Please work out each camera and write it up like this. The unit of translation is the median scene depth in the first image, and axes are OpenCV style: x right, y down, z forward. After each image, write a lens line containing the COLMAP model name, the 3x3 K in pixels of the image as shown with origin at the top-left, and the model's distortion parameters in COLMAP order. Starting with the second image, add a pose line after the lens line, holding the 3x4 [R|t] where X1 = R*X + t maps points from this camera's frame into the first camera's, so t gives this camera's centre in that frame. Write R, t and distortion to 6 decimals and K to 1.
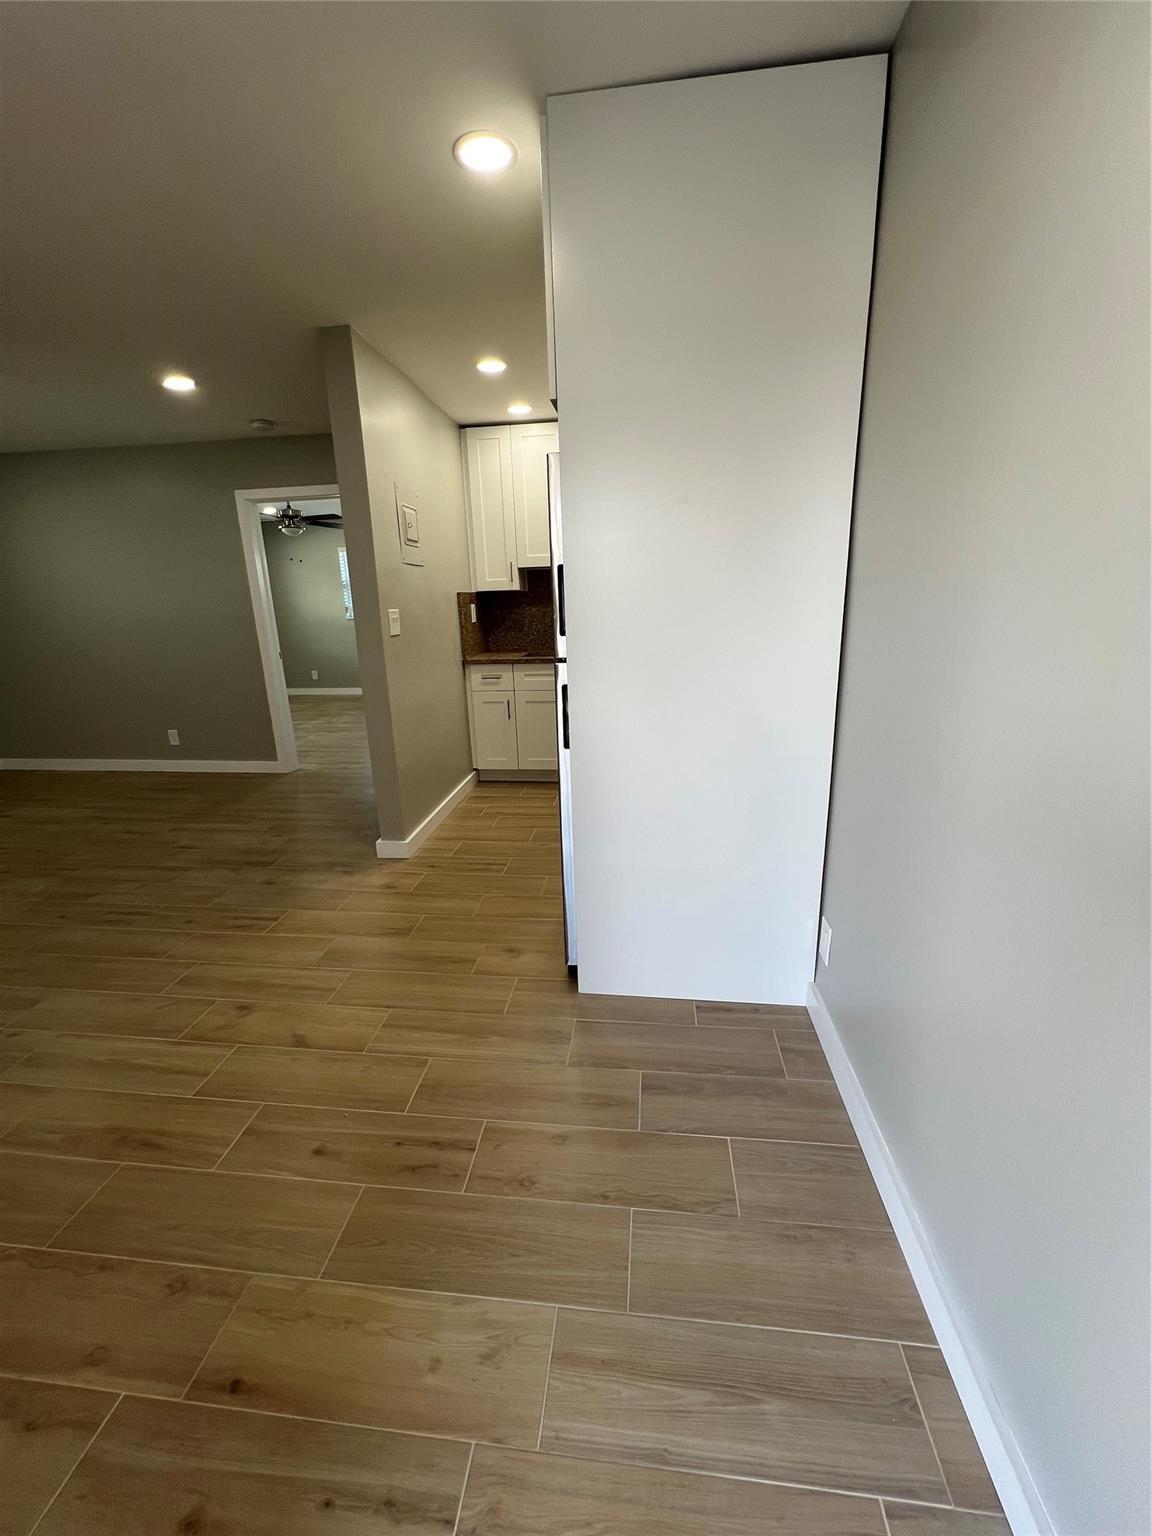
lens RADIAL K [[613.5, 0, 577.7], [0, 613.5, 765.5], [0, 0, 1]] dist [-0.003191, 0.001311]
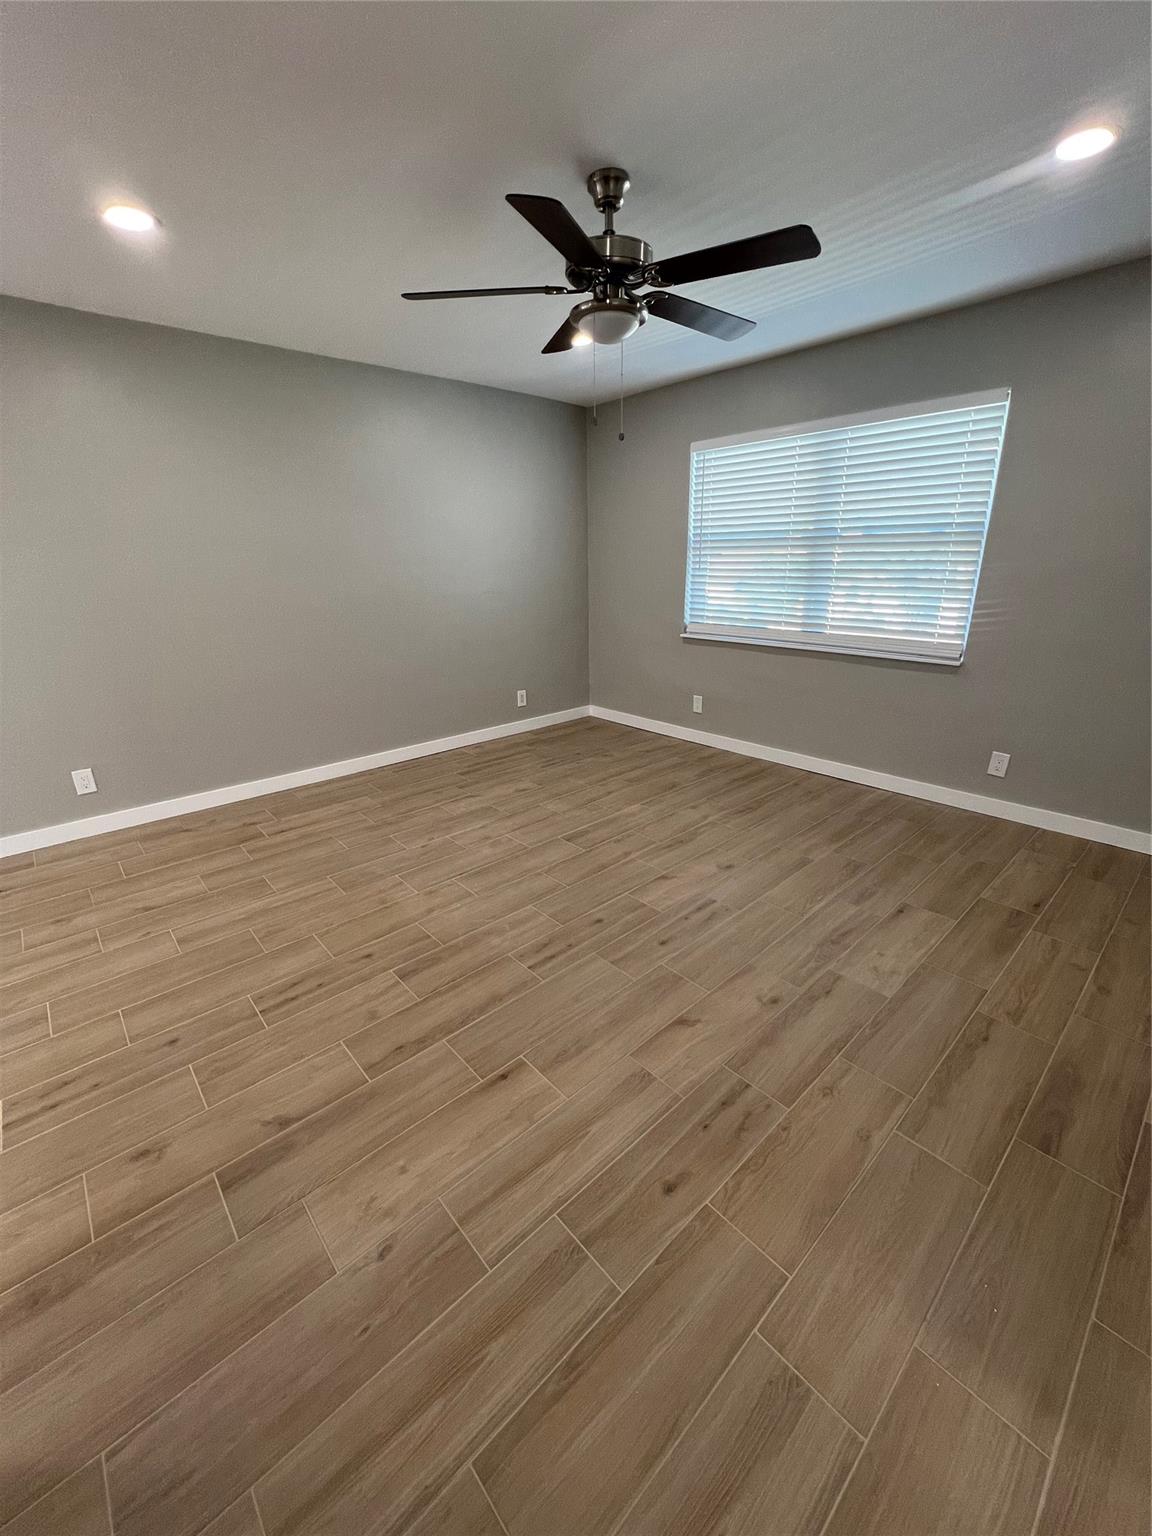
lens RADIAL K [[615.6, 0, 578.9], [0, 615.6, 766.9], [0, 0, 1]] dist [-0.003566, 0.000557]
pose [[-0.657813, 0.279357, -0.699458, -0.447039], [-0.165342, 0.852457, 0.495962, -0.360728], [0.734809, 0.441900, -0.514568, 1.297650]]
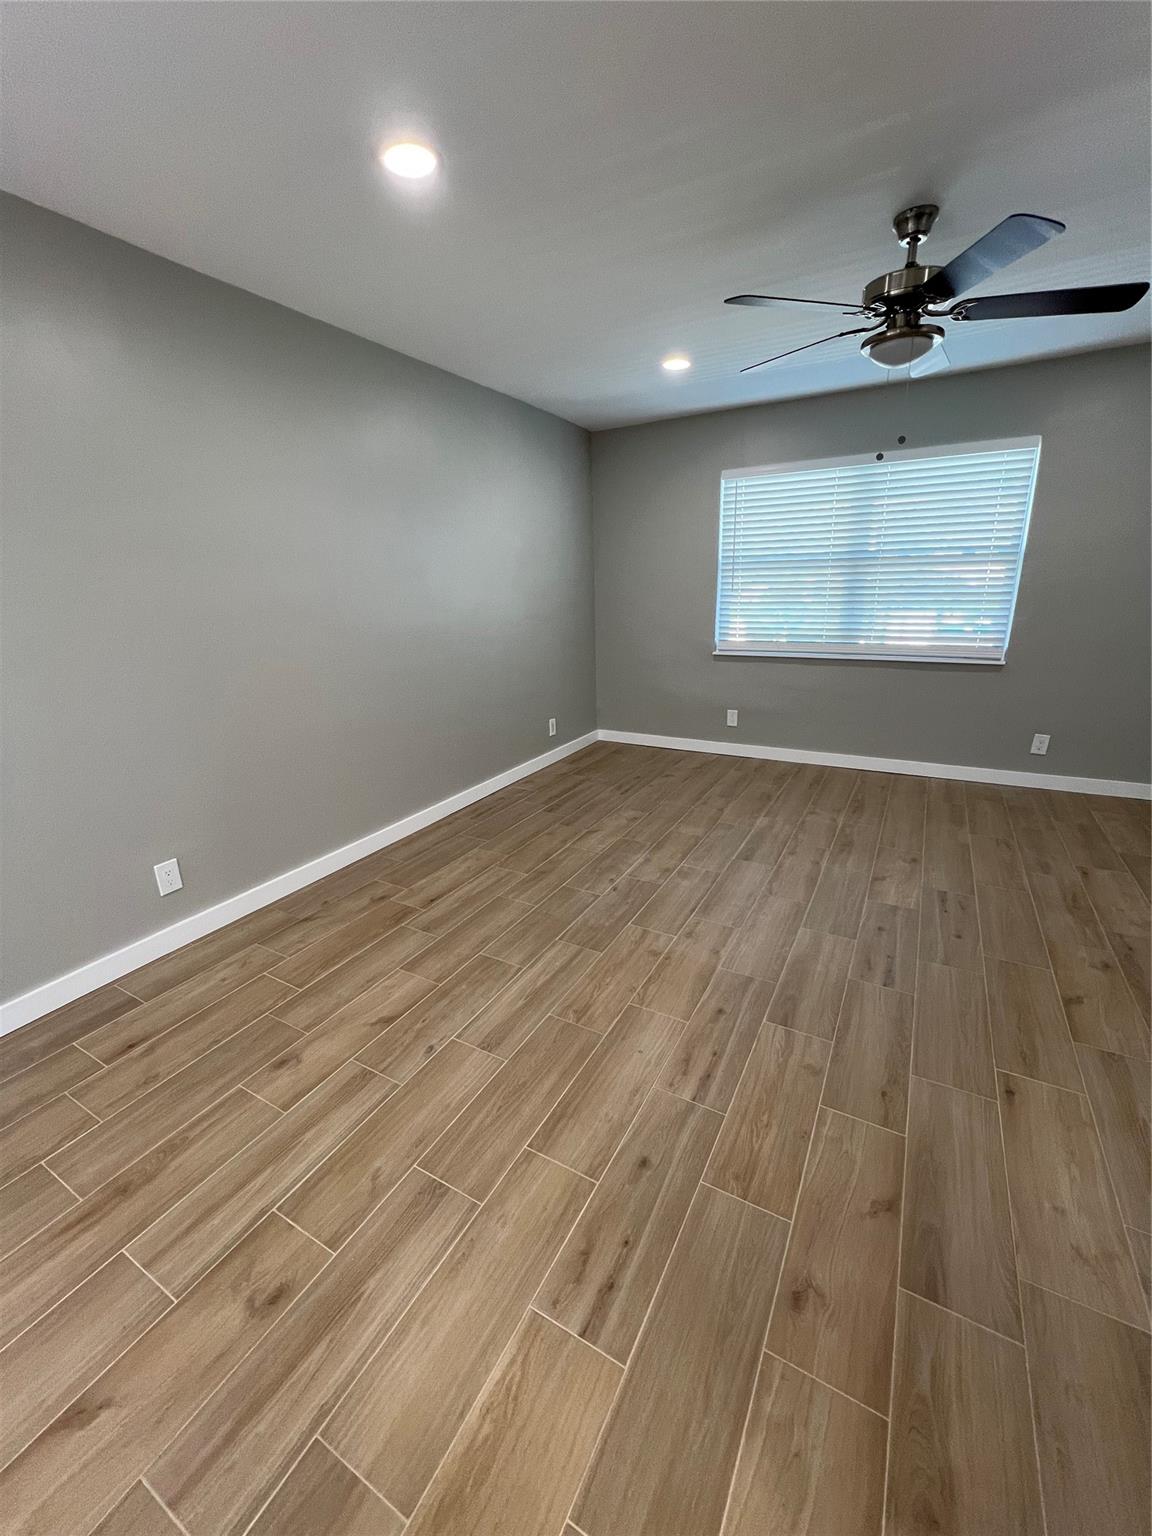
lens RADIAL K [[615.6, 0, 578.6], [0, 615.6, 767.2], [0, 0, 1]] dist [-0.003566, 0.000557]
pose [[-0.383274, 0.302712, -0.872620, -0.192353], [-0.206955, 0.892600, 0.400543, -0.232762], [0.900150, 0.334111, -0.279463, 0.817148]]
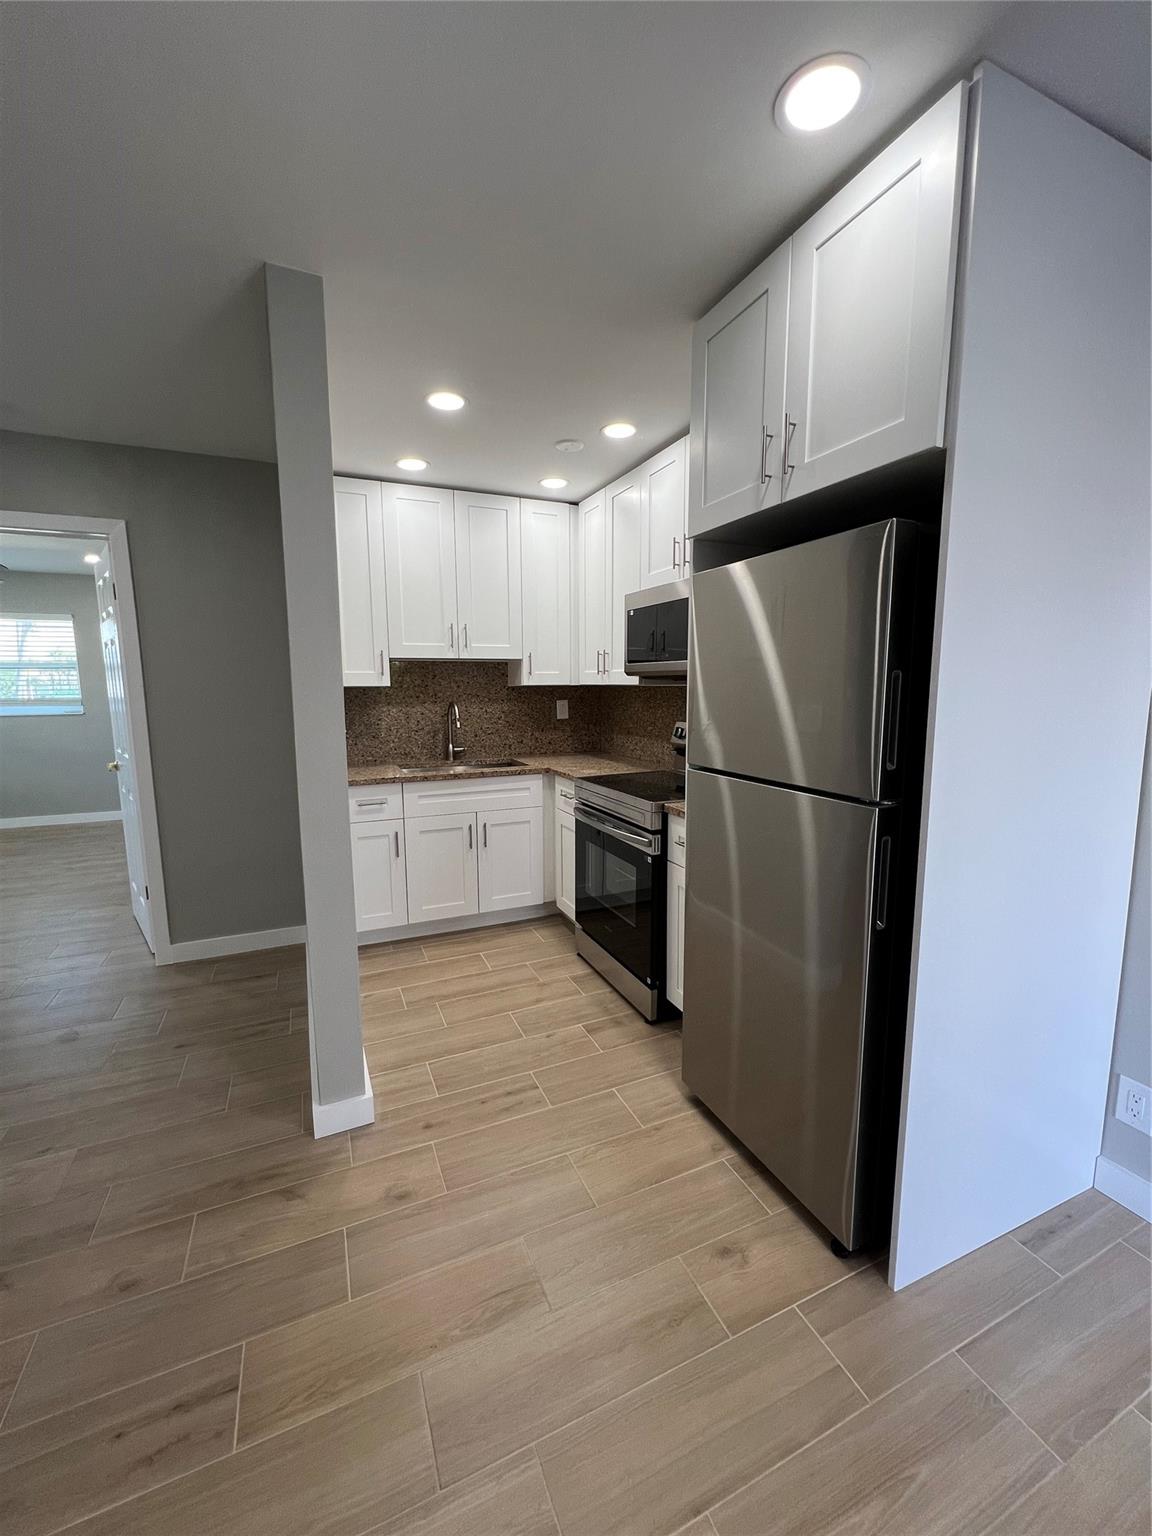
lens RADIAL K [[615.6, 0, 579.7], [0, 615.6, 765.0], [0, 0, 1]] dist [-0.003566, 0.000557]
pose [[0.860080, -0.043889, 0.508268, -0.400609], [0.116465, 0.986875, -0.111862, -0.105579], [-0.496688, 0.155405, 0.853903, 0.337835]]
